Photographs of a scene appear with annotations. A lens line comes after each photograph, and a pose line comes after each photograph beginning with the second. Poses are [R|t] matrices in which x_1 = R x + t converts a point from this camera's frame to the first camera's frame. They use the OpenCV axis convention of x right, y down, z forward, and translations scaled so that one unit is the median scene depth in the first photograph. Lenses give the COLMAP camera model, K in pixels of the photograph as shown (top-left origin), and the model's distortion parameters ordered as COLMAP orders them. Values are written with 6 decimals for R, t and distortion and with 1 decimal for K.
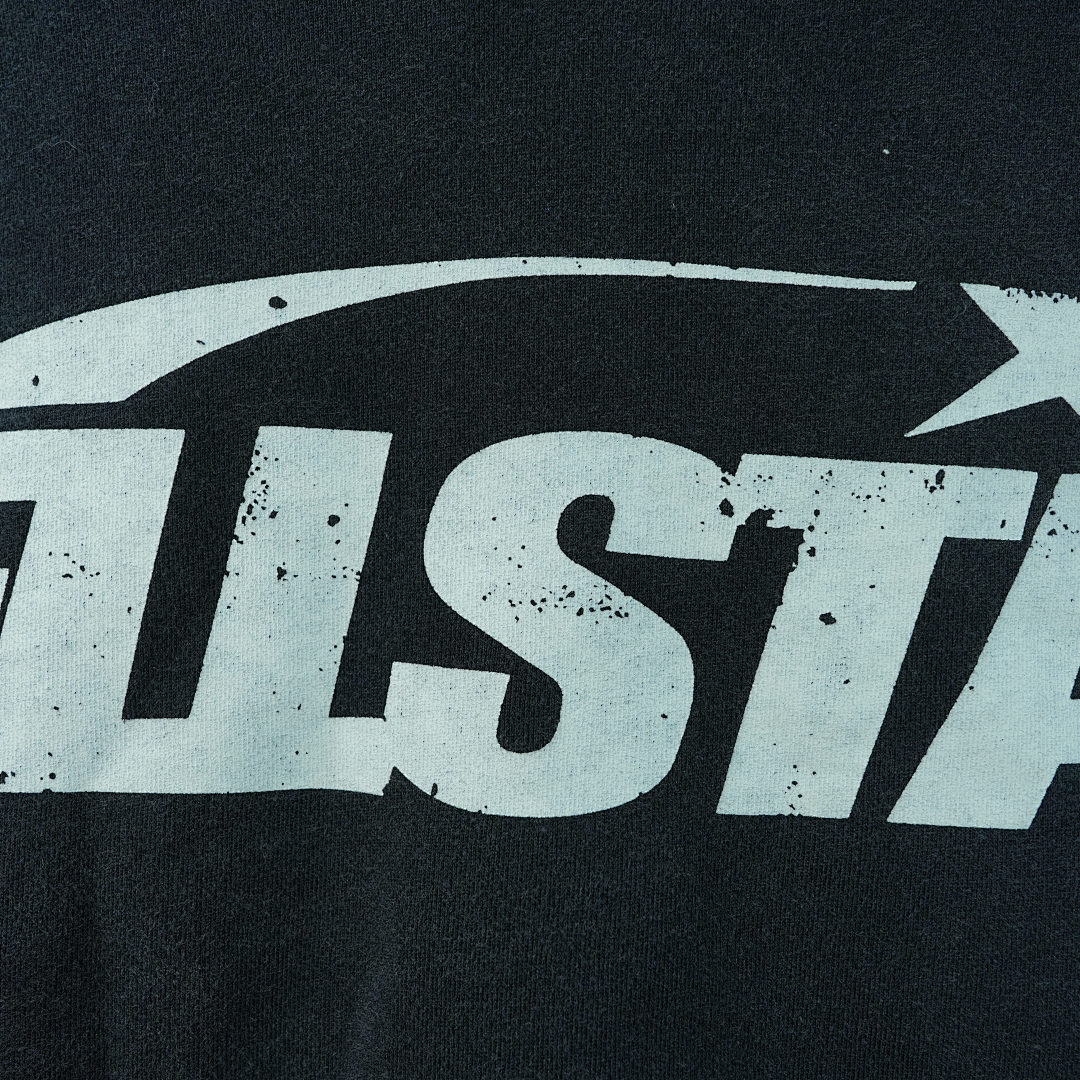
lens RADIAL K [[1157.8, 0, 539.8], [0, 1157.8, 539.6], [0, 0, 1]] dist [-0.008244, 0.000000]
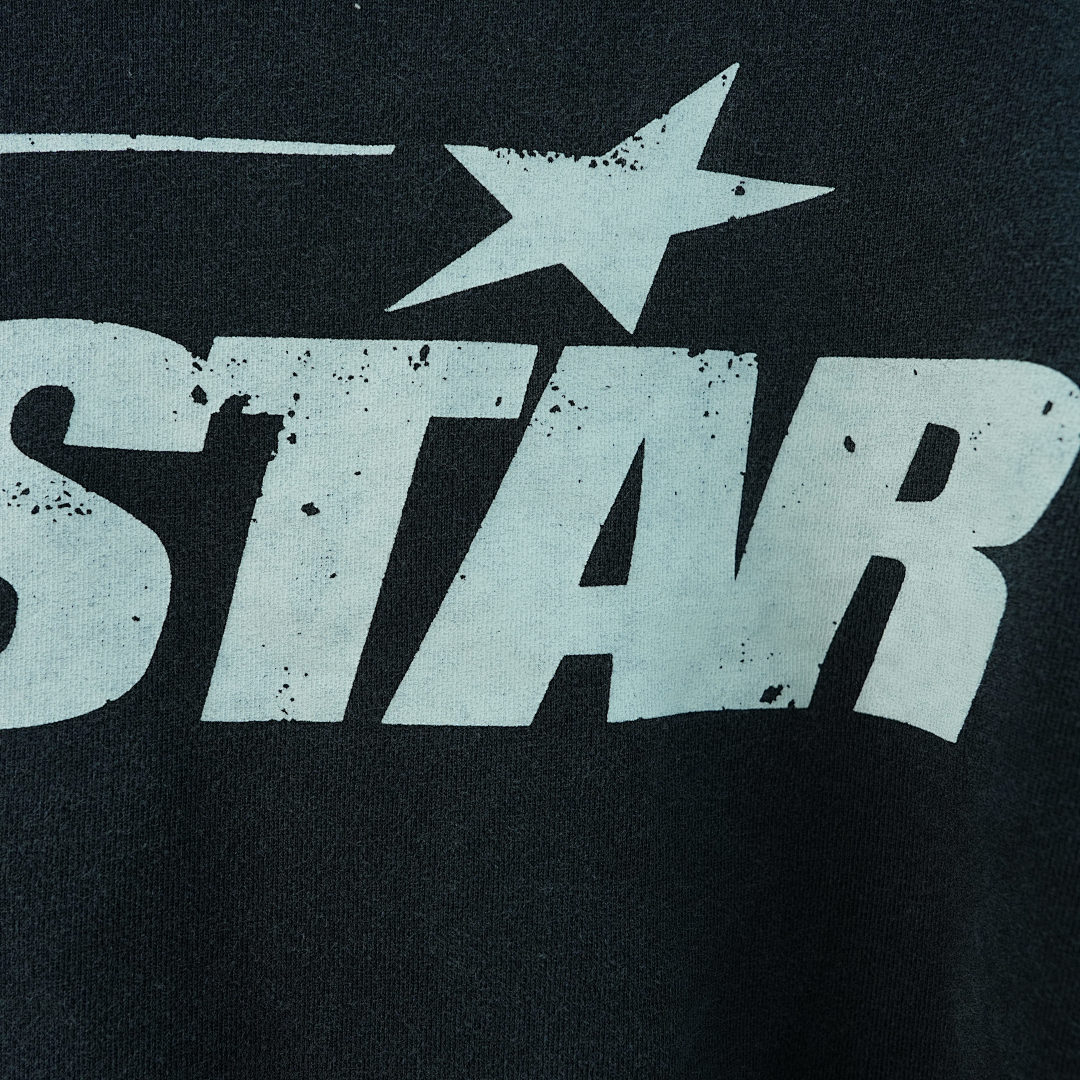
lens RADIAL K [[1157.8, 0, 537.1], [0, 1157.8, 537.6], [0, 0, 1]] dist [-0.008244, 0.000000]
pose [[0.999288, -0.037101, -0.006896, 0.435553], [0.037193, 0.999215, 0.013651, 0.084965], [0.006384, -0.013897, 0.999883, 0.064144]]
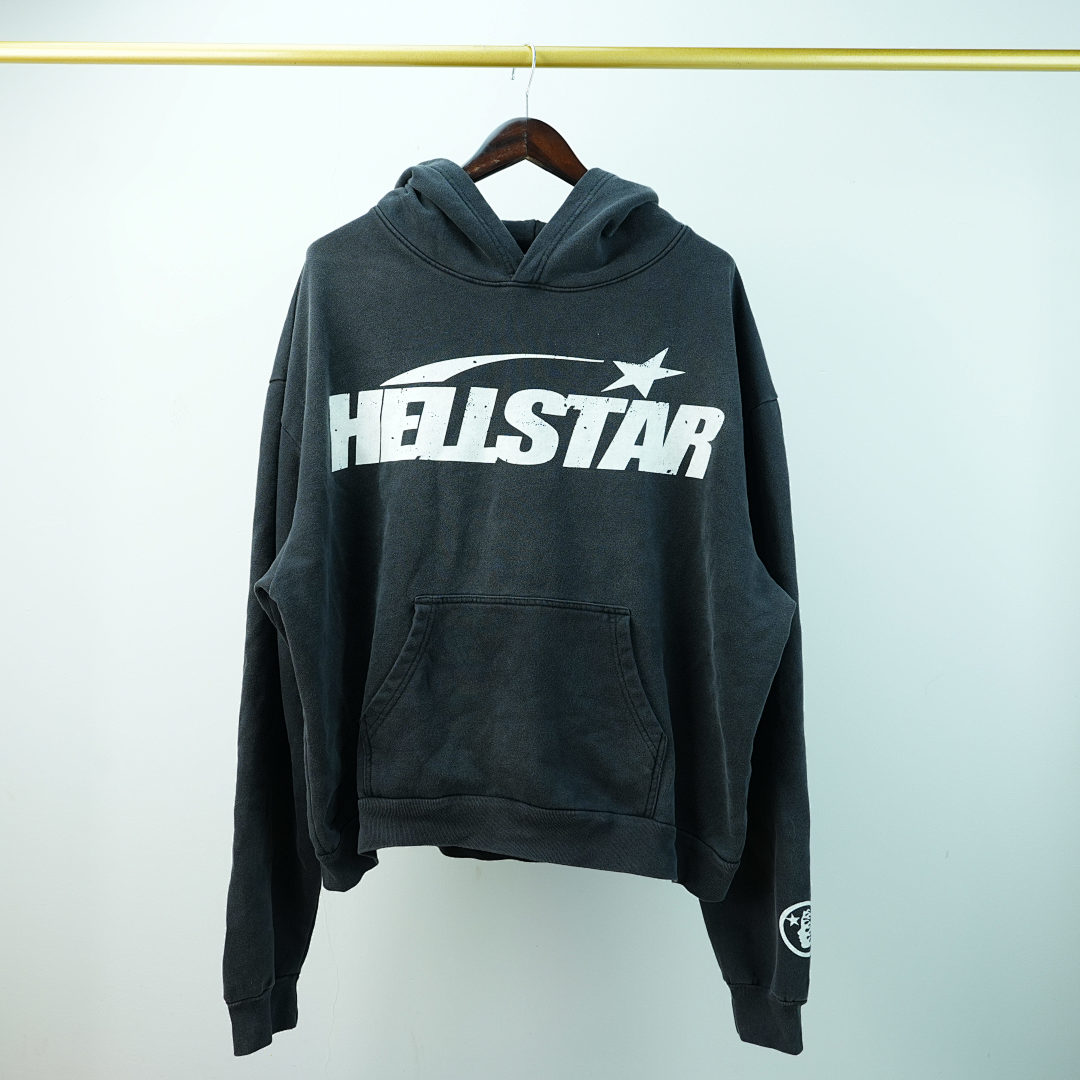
lens RADIAL K [[1157.8, 0, 534.9], [0, 1157.8, 546.0], [0, 0, 1]] dist [-0.008244, 0.000000]
pose [[0.997265, 0.009538, 0.073294, -0.328061], [-0.009920, 0.999939, 0.004846, 0.553988], [-0.073243, -0.005560, 0.997299, -3.952851]]
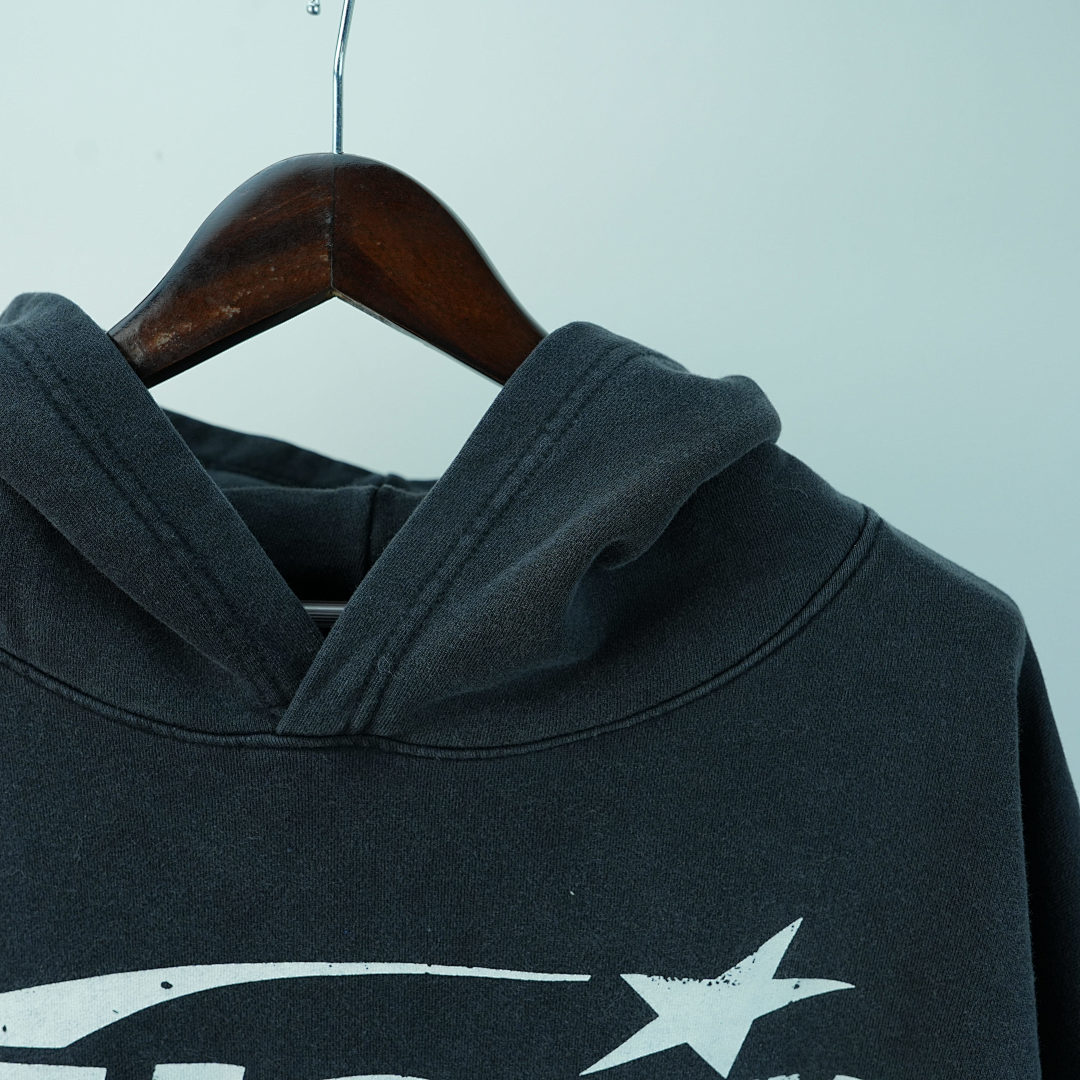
lens RADIAL K [[1157.8, 0, 546.1], [0, 1157.8, 539.1], [0, 0, 1]] dist [-0.008244, 0.000000]
pose [[0.999497, 0.010461, 0.029950, 0.216293], [-0.013287, 0.995316, 0.095754, -0.938567], [-0.028808, -0.096104, 0.994954, -0.452496]]
